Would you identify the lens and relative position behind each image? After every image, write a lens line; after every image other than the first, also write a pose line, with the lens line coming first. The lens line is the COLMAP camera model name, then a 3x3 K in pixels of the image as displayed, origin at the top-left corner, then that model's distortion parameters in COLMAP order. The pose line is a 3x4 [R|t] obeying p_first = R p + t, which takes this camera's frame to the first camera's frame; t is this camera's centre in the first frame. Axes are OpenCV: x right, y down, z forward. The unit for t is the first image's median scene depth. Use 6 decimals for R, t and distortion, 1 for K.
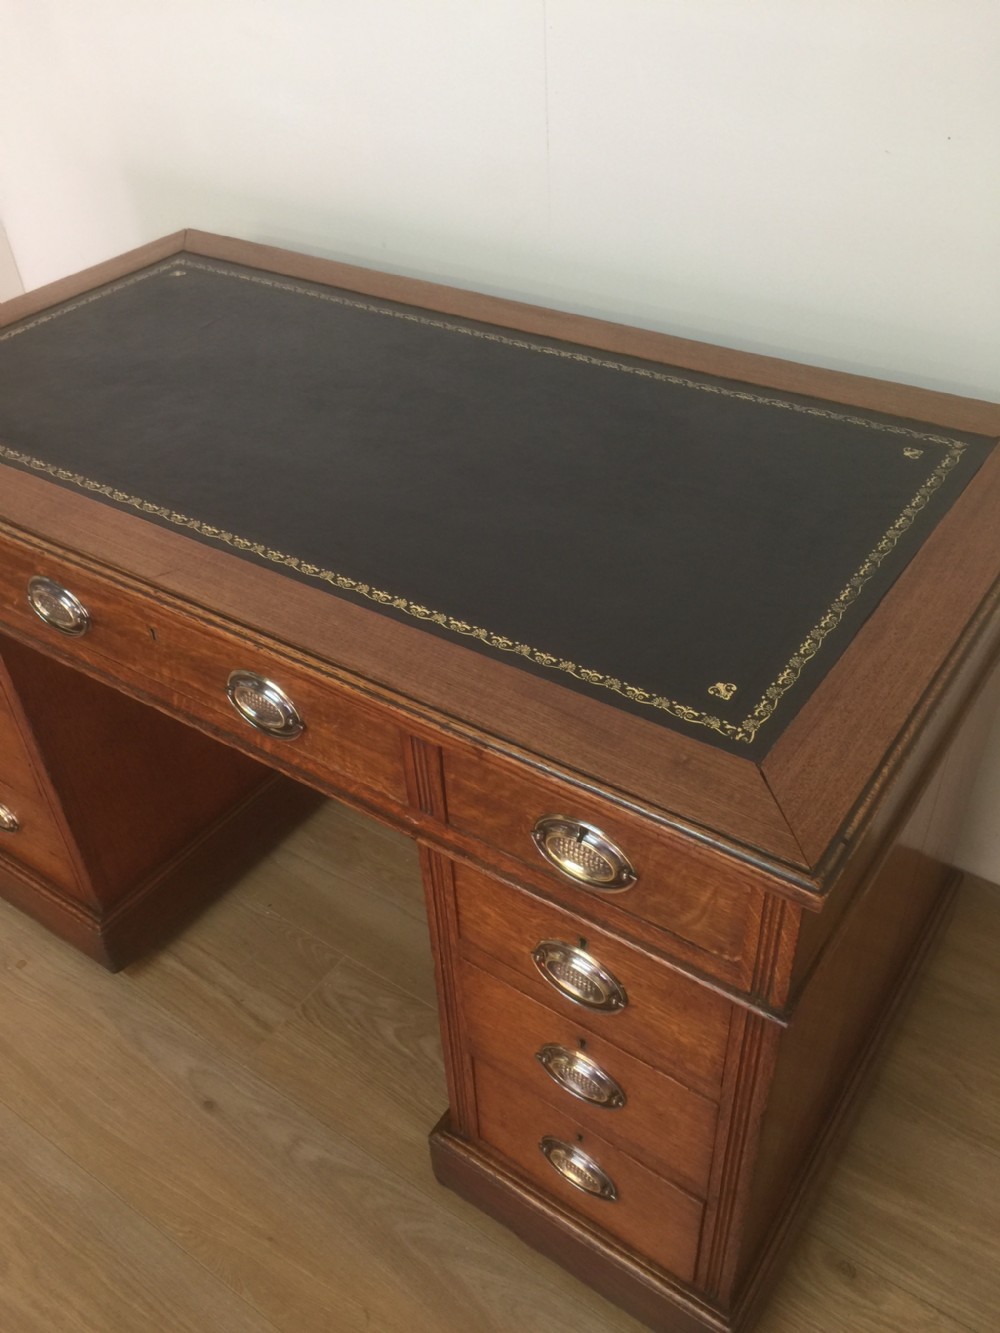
lens RADIAL K [[1143.8, 0, 506.5], [0, 1143.8, 667.5], [0, 0, 1]] dist [0.081660, -0.110800]
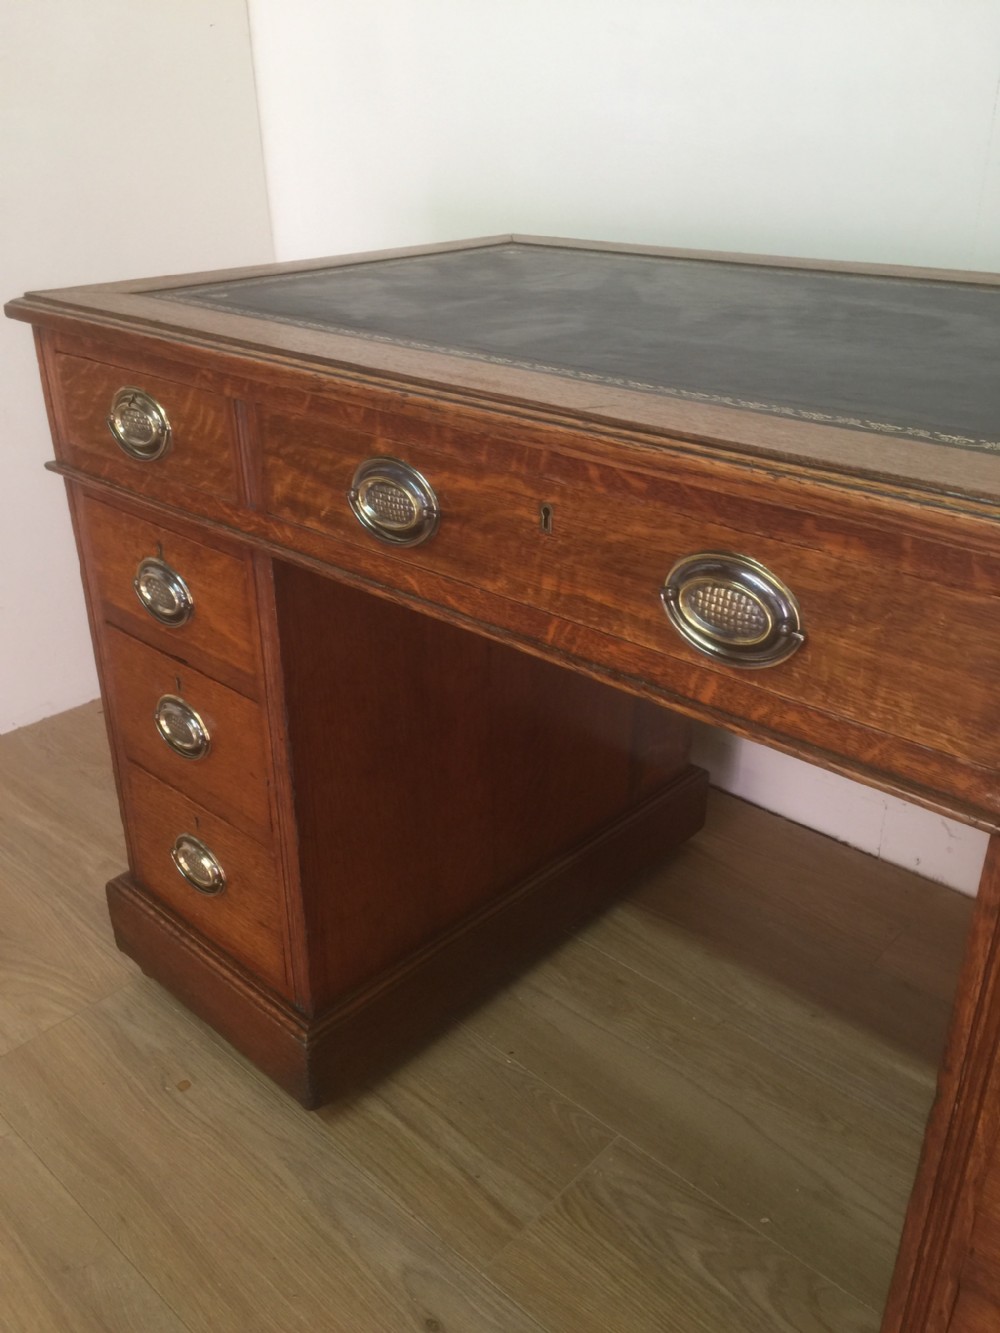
lens RADIAL K [[1143.8, 0, 505.1], [0, 1143.8, 663.0], [0, 0, 1]] dist [0.081660, -0.110800]
pose [[0.989409, 0.095981, -0.108892, -0.226305], [-0.117718, 0.969477, -0.215072, 0.182989], [0.084925, 0.225613, 0.970508, 0.330562]]
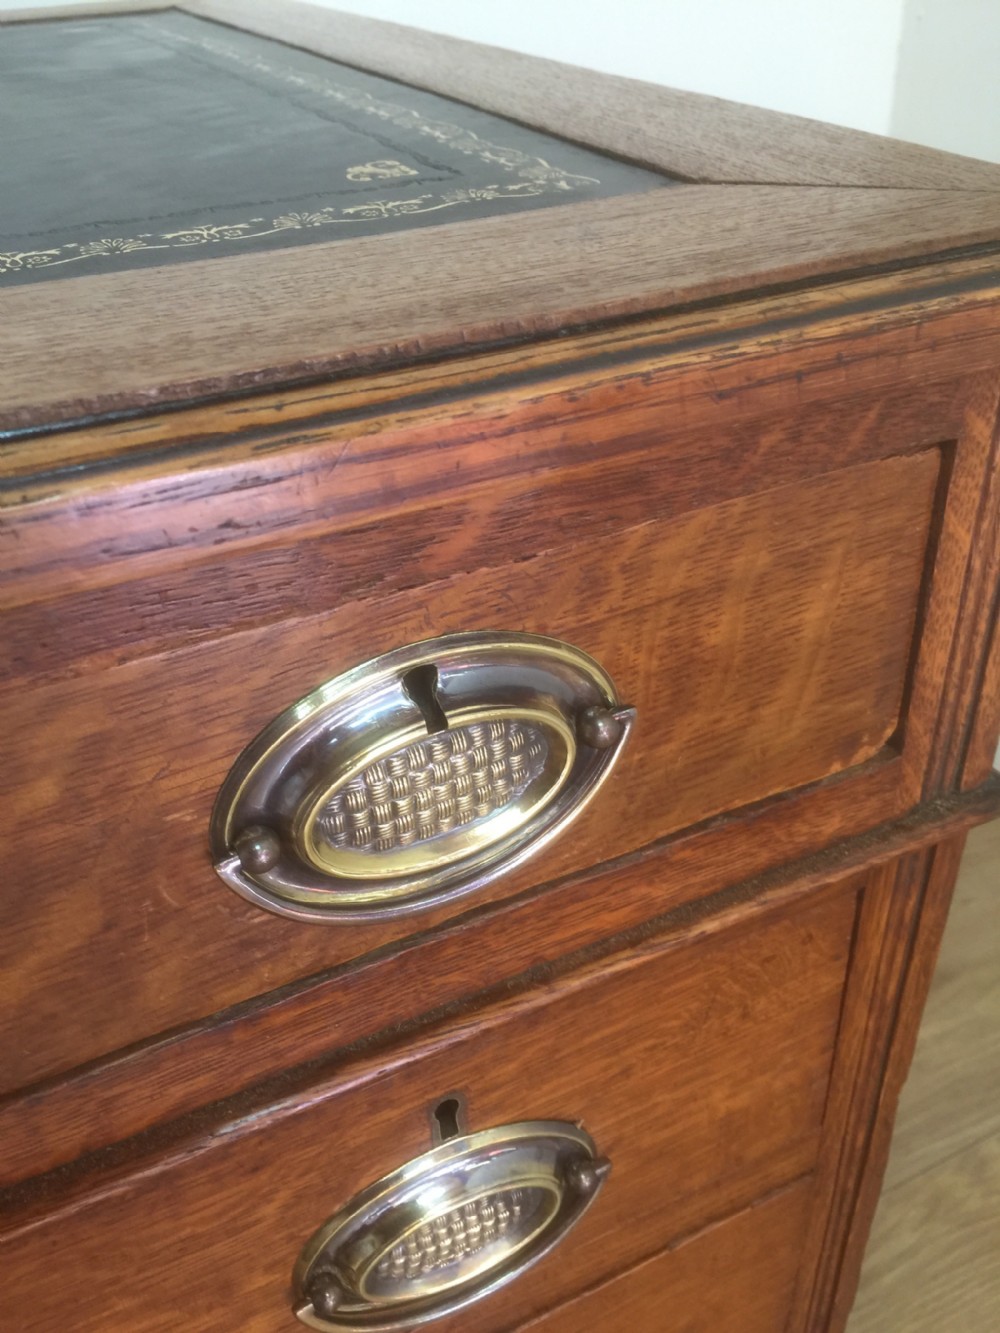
lens RADIAL K [[1143.8, 0, 499.0], [0, 1143.8, 655.5], [0, 0, 1]] dist [0.081660, -0.110800]
pose [[0.492264, -0.458197, 0.740089, -0.083718], [0.563541, 0.815761, 0.130212, 0.081846], [-0.663399, 0.352972, 0.659782, 0.588208]]
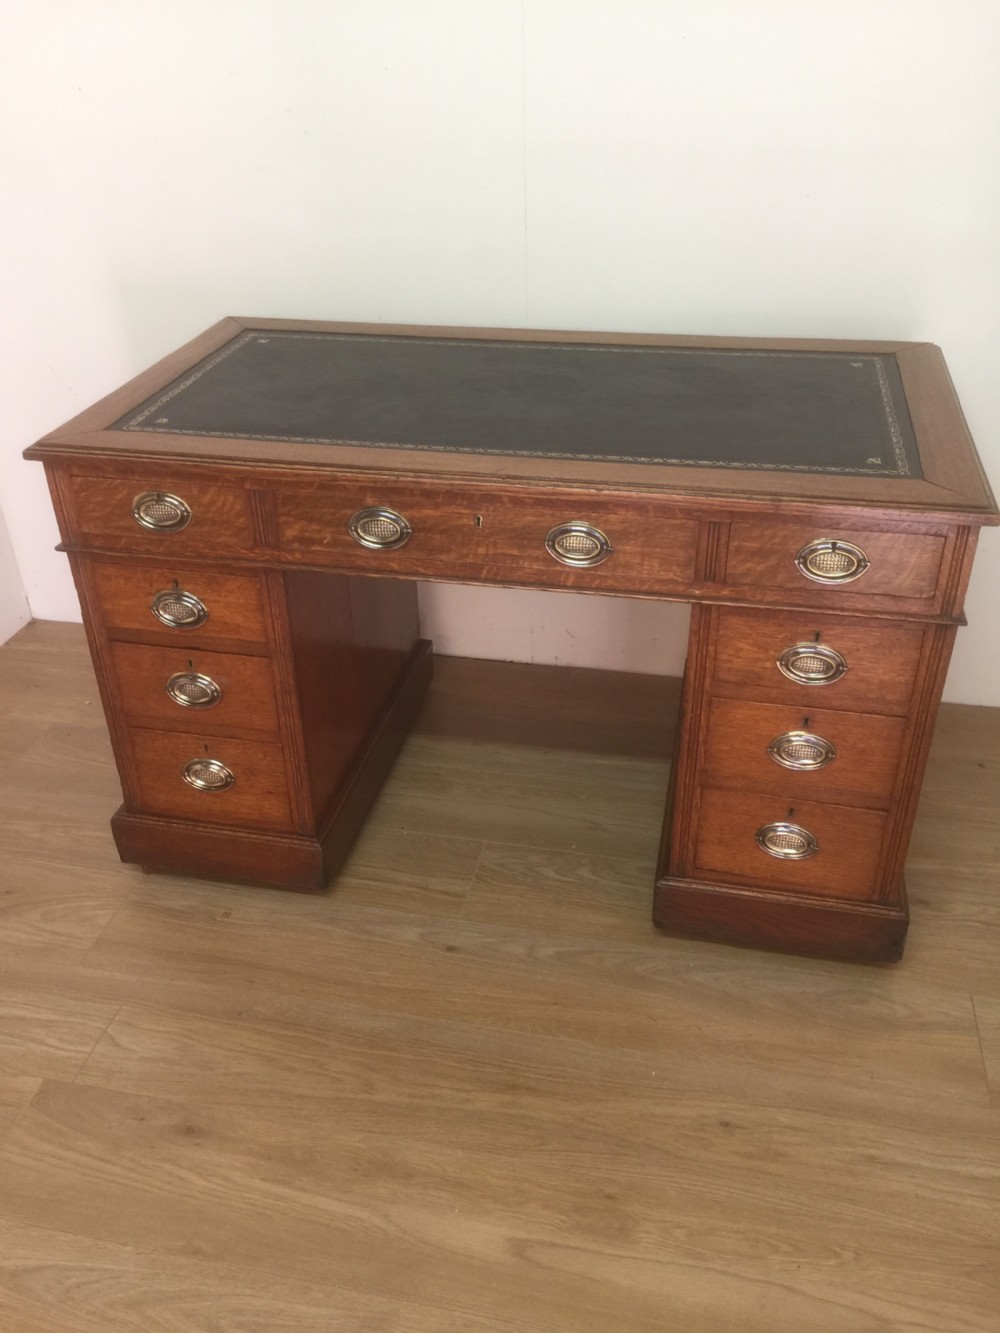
lens RADIAL K [[1143.8, 0, 500.8], [0, 1143.8, 663.0], [0, 0, 1]] dist [0.081660, -0.110800]
pose [[0.921609, -0.178034, 0.344877, -0.741368], [0.226055, 0.968536, -0.104100, 0.276463], [-0.315492, 0.173901, 0.932858, -0.309464]]
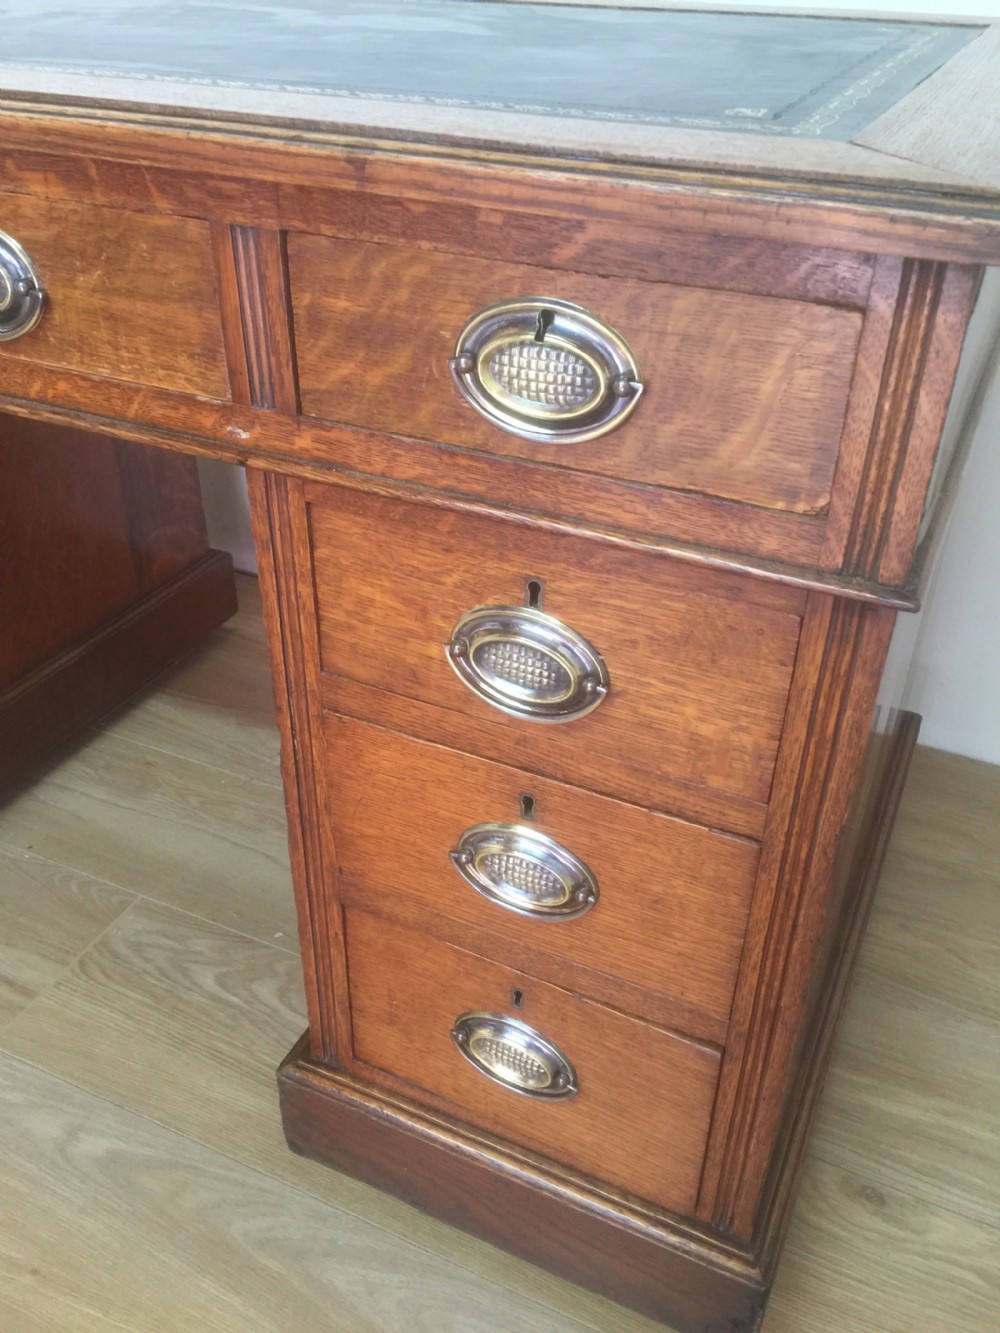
lens RADIAL K [[1143.8, 0, 507.5], [0, 1143.8, 670.6], [0, 0, 1]] dist [0.081660, -0.110800]
pose [[0.983610, -0.048324, 0.173714, -0.044972], [0.064929, 0.993712, -0.091216, 0.269182], [-0.168213, 0.101001, 0.980563, 0.324587]]
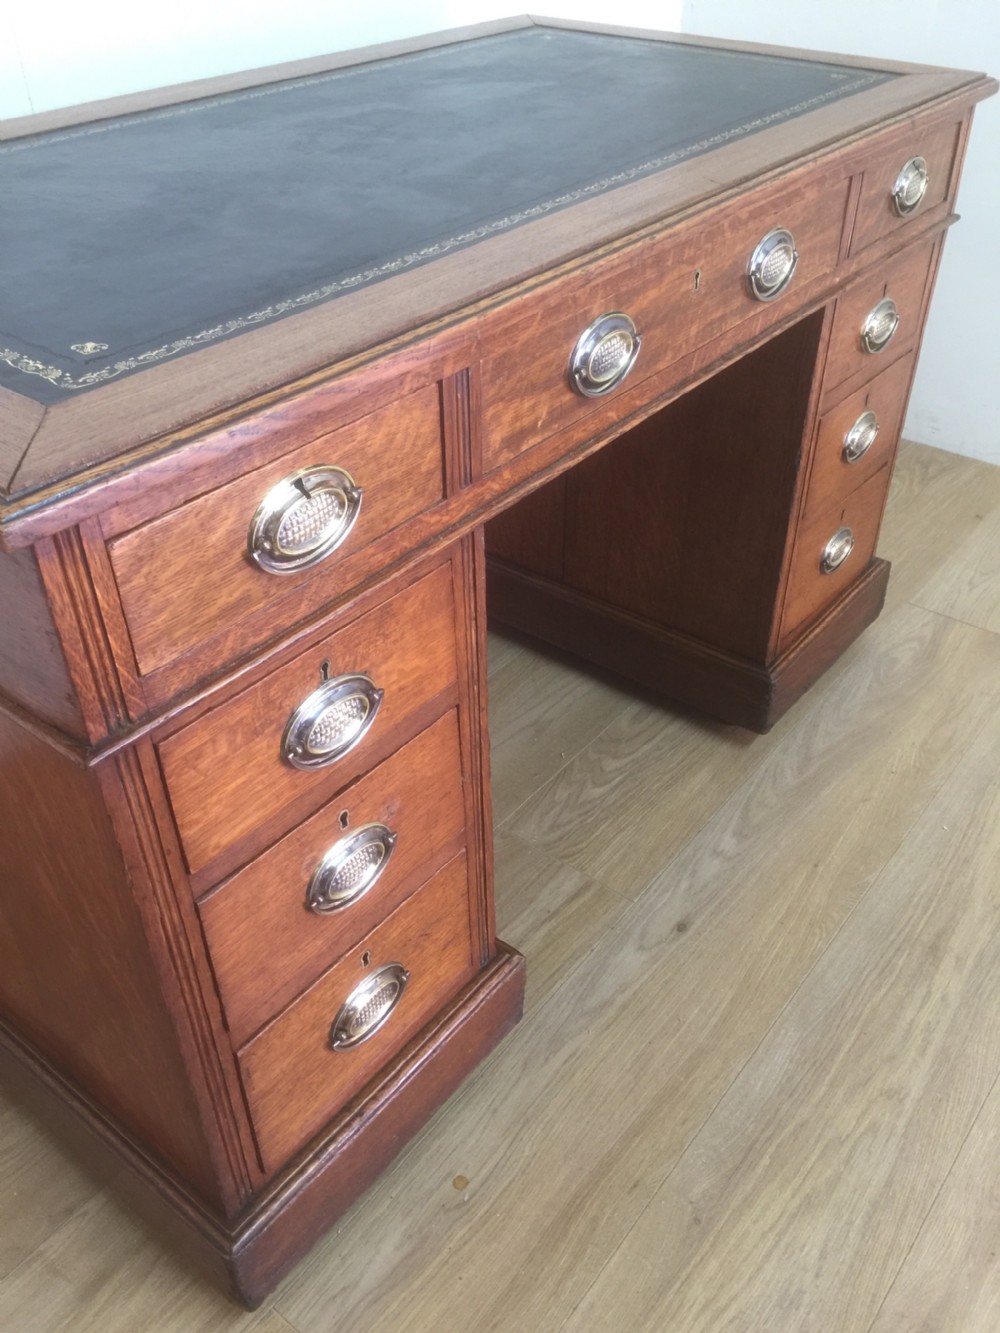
lens RADIAL K [[1143.8, 0, 504.2], [0, 1143.8, 662.0], [0, 0, 1]] dist [0.081660, -0.110800]
pose [[0.059830, -0.561529, 0.825291, -1.130979], [0.630344, 0.662329, 0.404952, -0.268975], [-0.774007, 0.495989, 0.393584, 0.824198]]
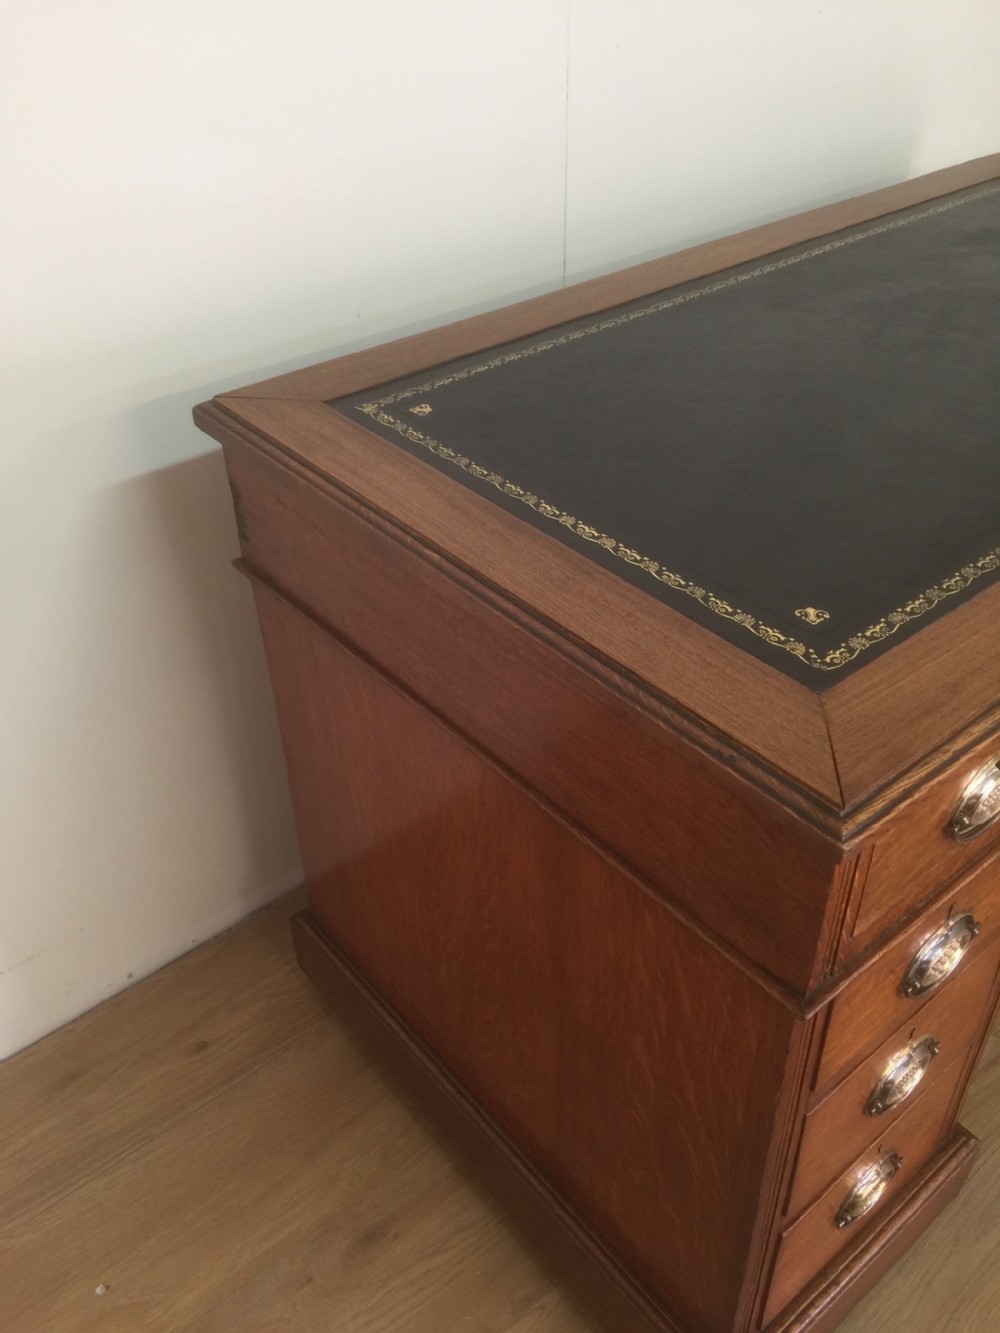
lens RADIAL K [[1143.8, 0, 505.0], [0, 1143.8, 662.4], [0, 0, 1]] dist [0.081660, -0.110800]
pose [[0.262848, -0.544540, 0.796484, -1.136377], [0.605156, 0.735994, 0.303477, -0.542754], [-0.751463, 0.402229, 0.522987, 0.942625]]
